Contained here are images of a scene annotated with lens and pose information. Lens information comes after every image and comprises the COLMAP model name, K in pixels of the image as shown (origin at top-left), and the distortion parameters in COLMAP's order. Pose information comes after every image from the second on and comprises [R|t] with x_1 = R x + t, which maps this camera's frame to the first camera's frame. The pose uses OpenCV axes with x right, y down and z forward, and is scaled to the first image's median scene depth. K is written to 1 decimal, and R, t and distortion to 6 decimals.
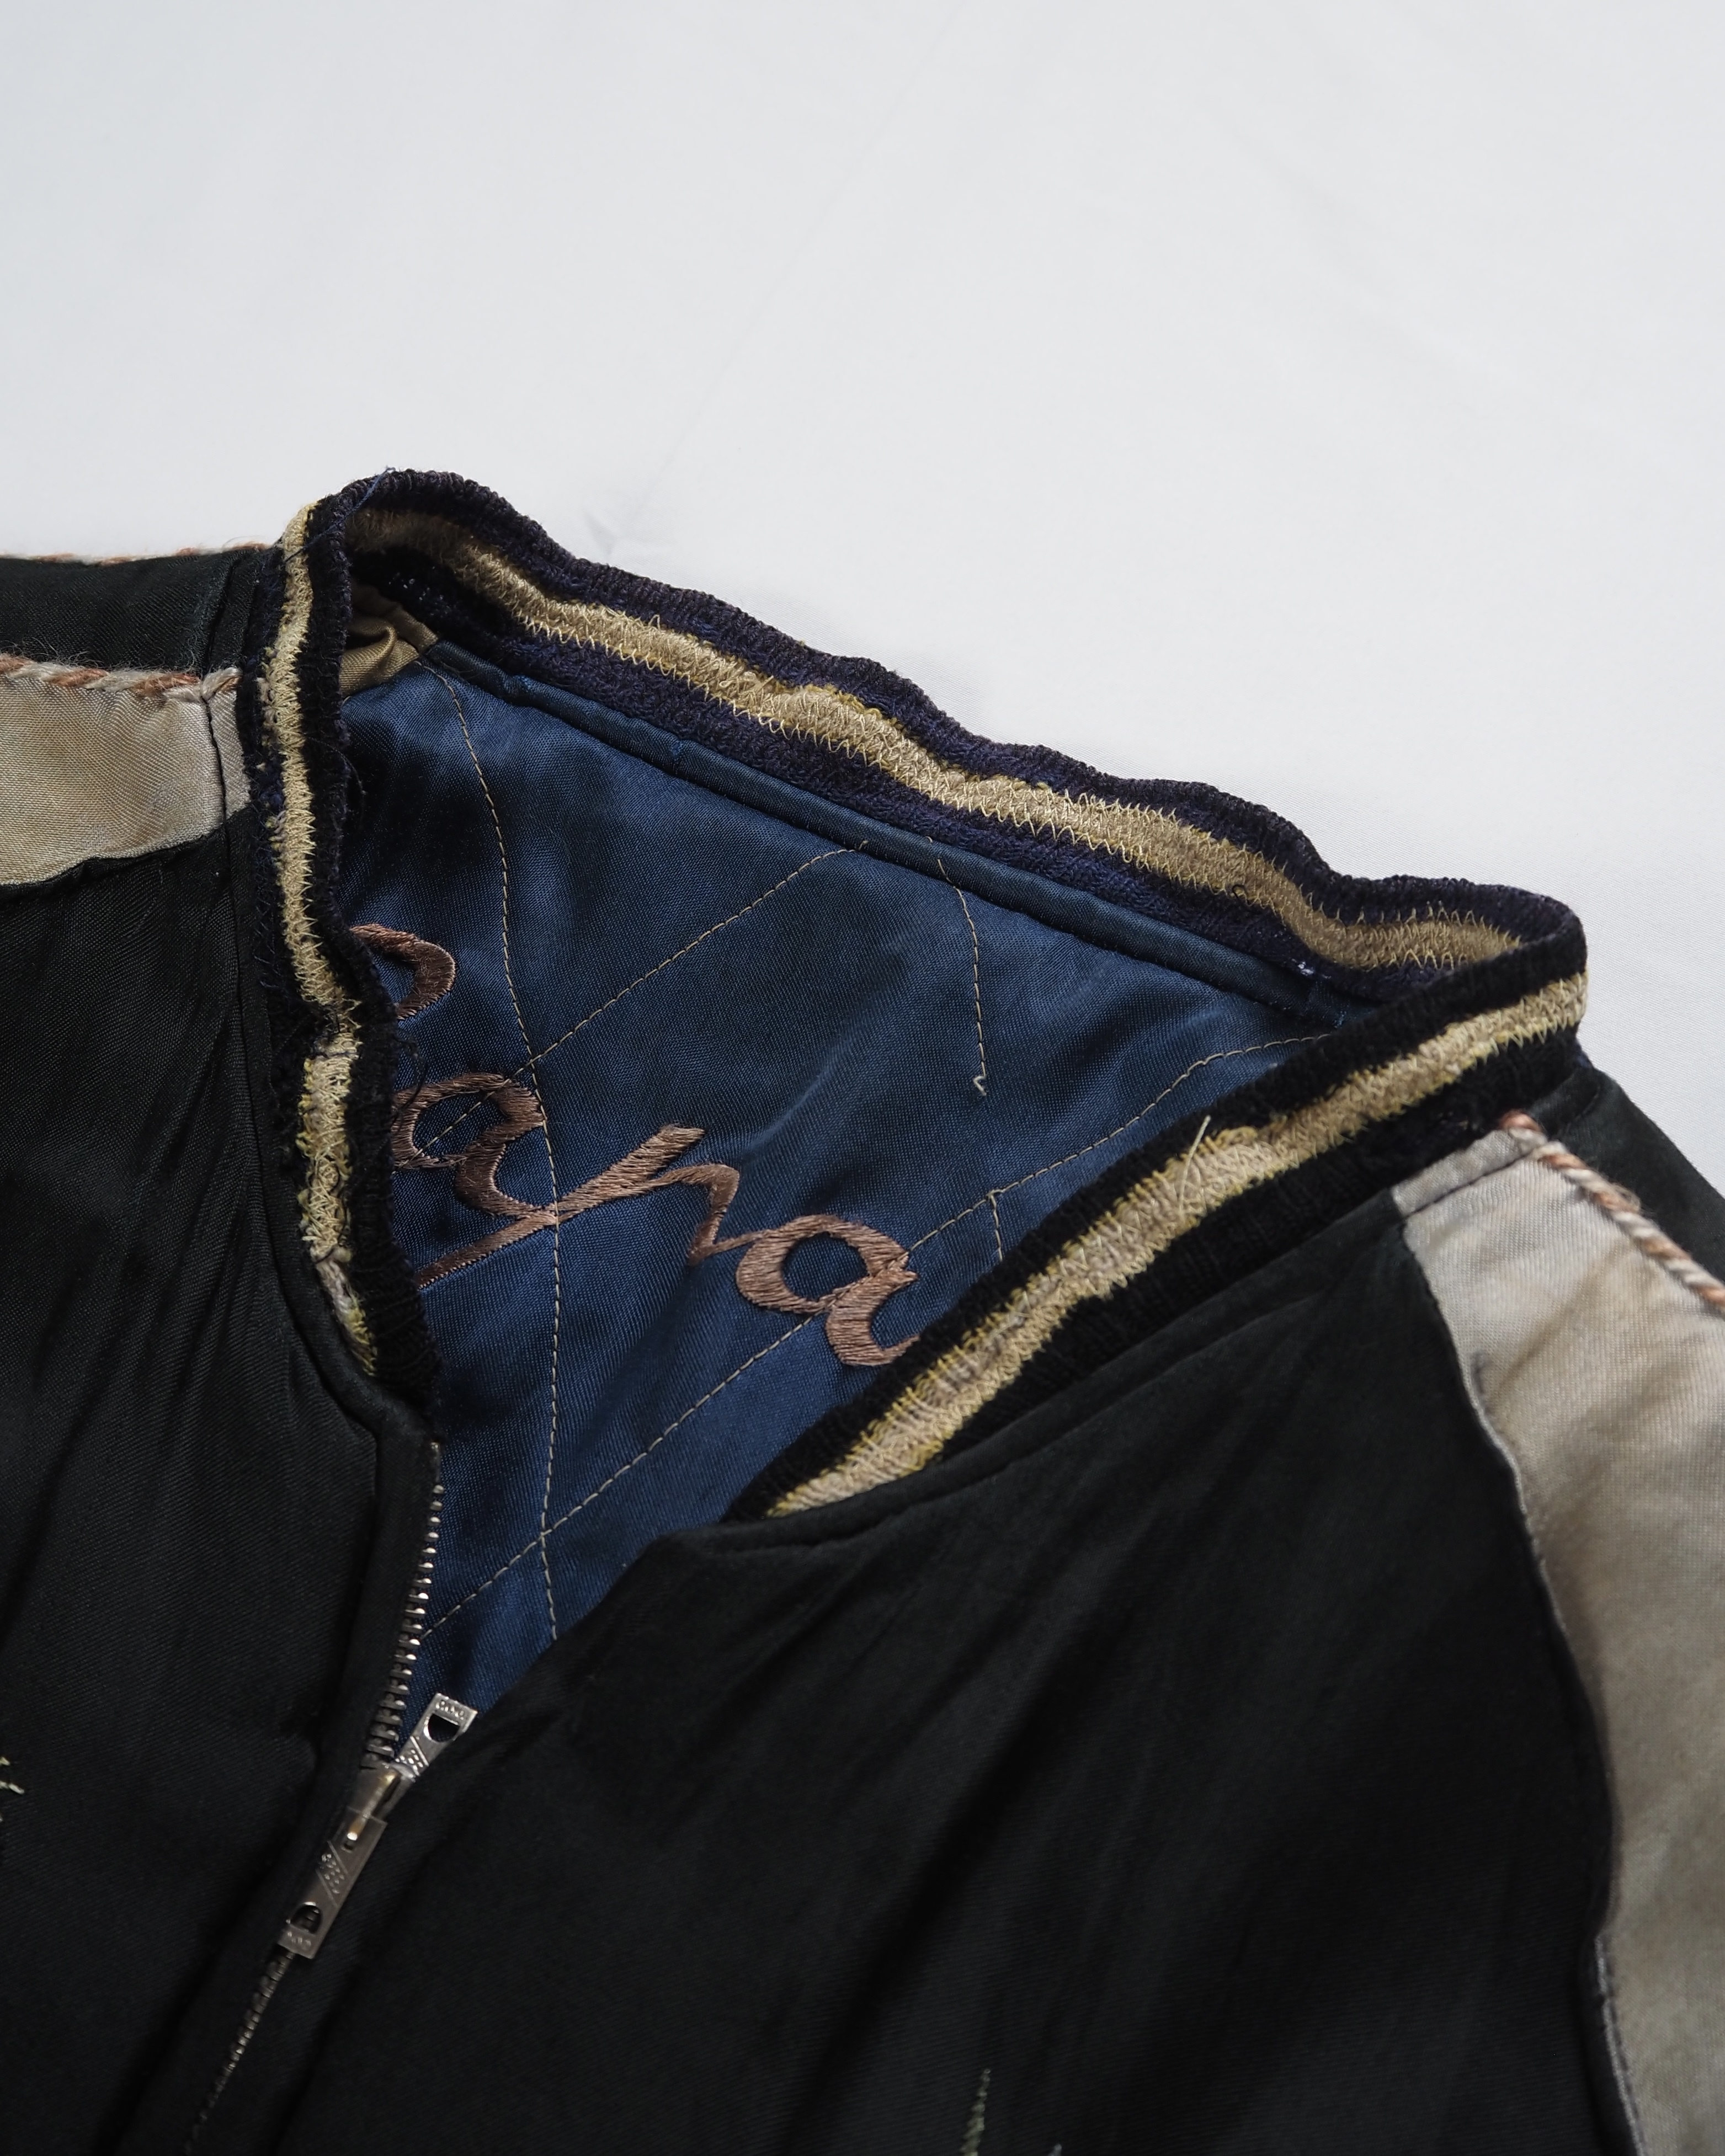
lens RADIAL K [[2306.6, 0, 862.4], [0, 2306.6, 995.9], [0, 0, 1]] dist [-0.027932, 0.014193]
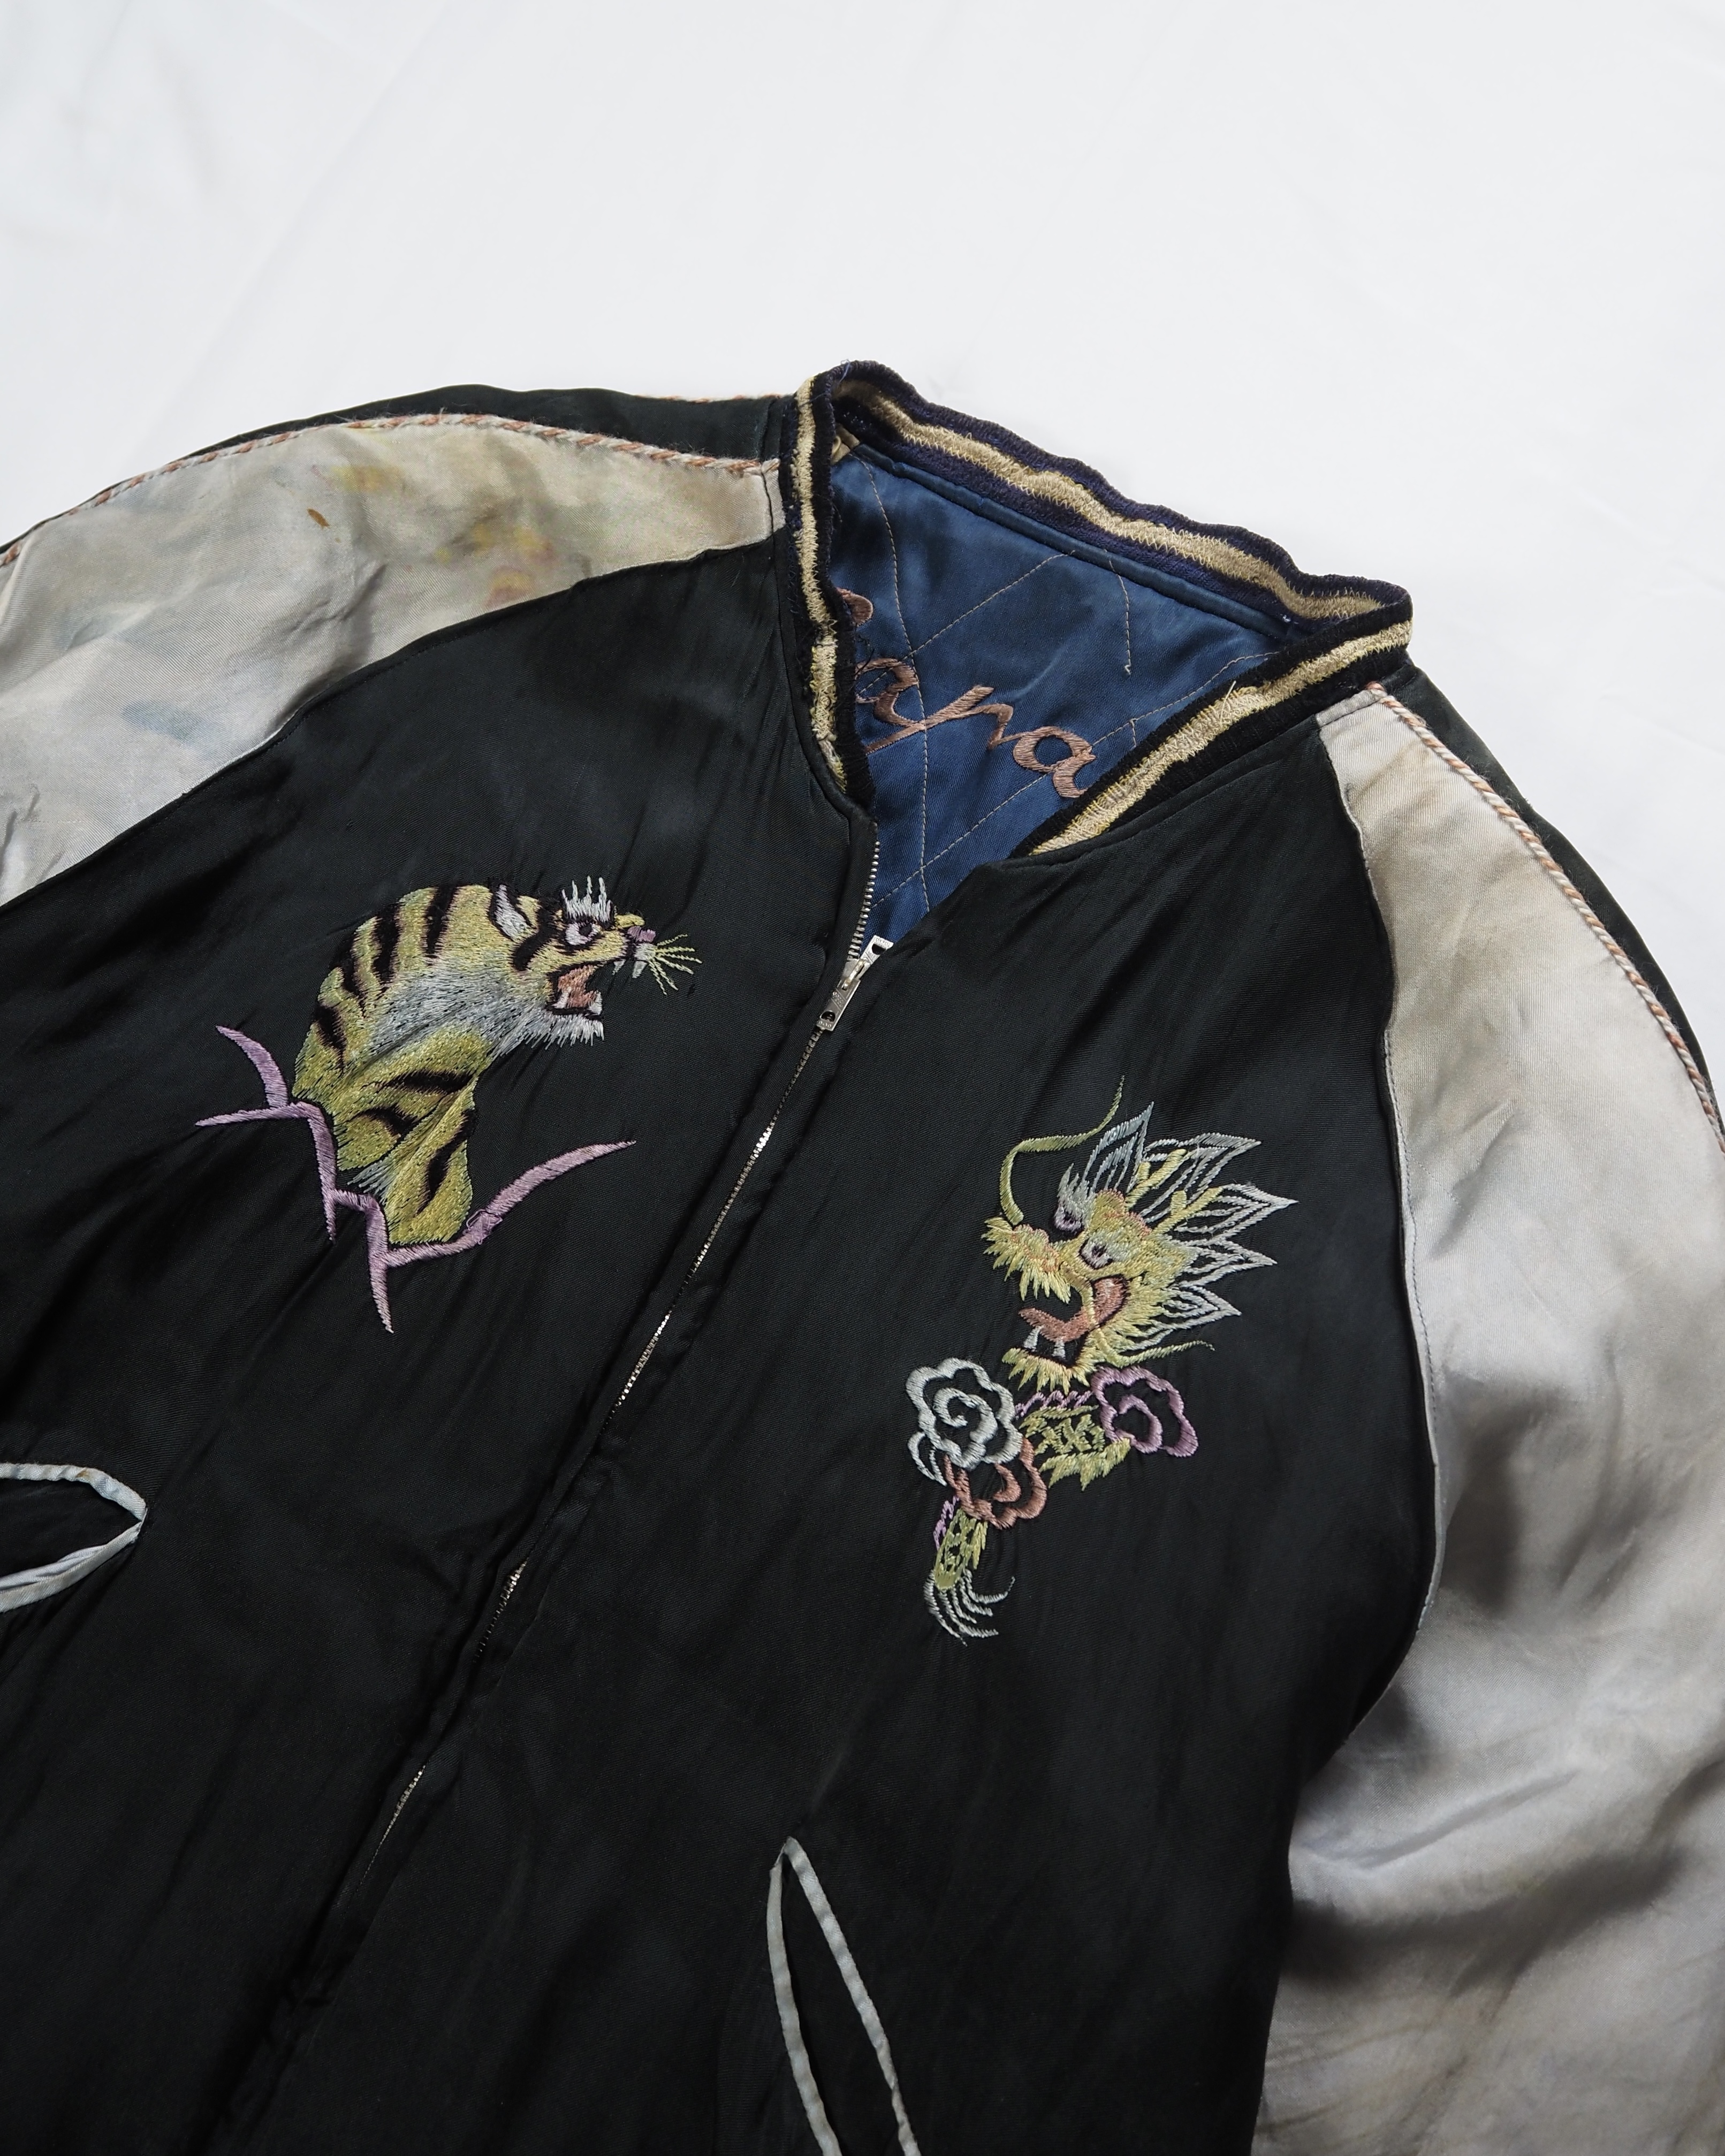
lens RADIAL K [[2228.4, 0, 865.0], [0, 2228.4, 940.5], [0, 0, 1]] dist [-0.047718, 0.022813]
pose [[0.999253, 0.029790, -0.024608, -0.133915], [-0.027029, 0.994019, 0.105814, 0.077782], [0.027613, -0.105070, 0.994081, -1.071285]]
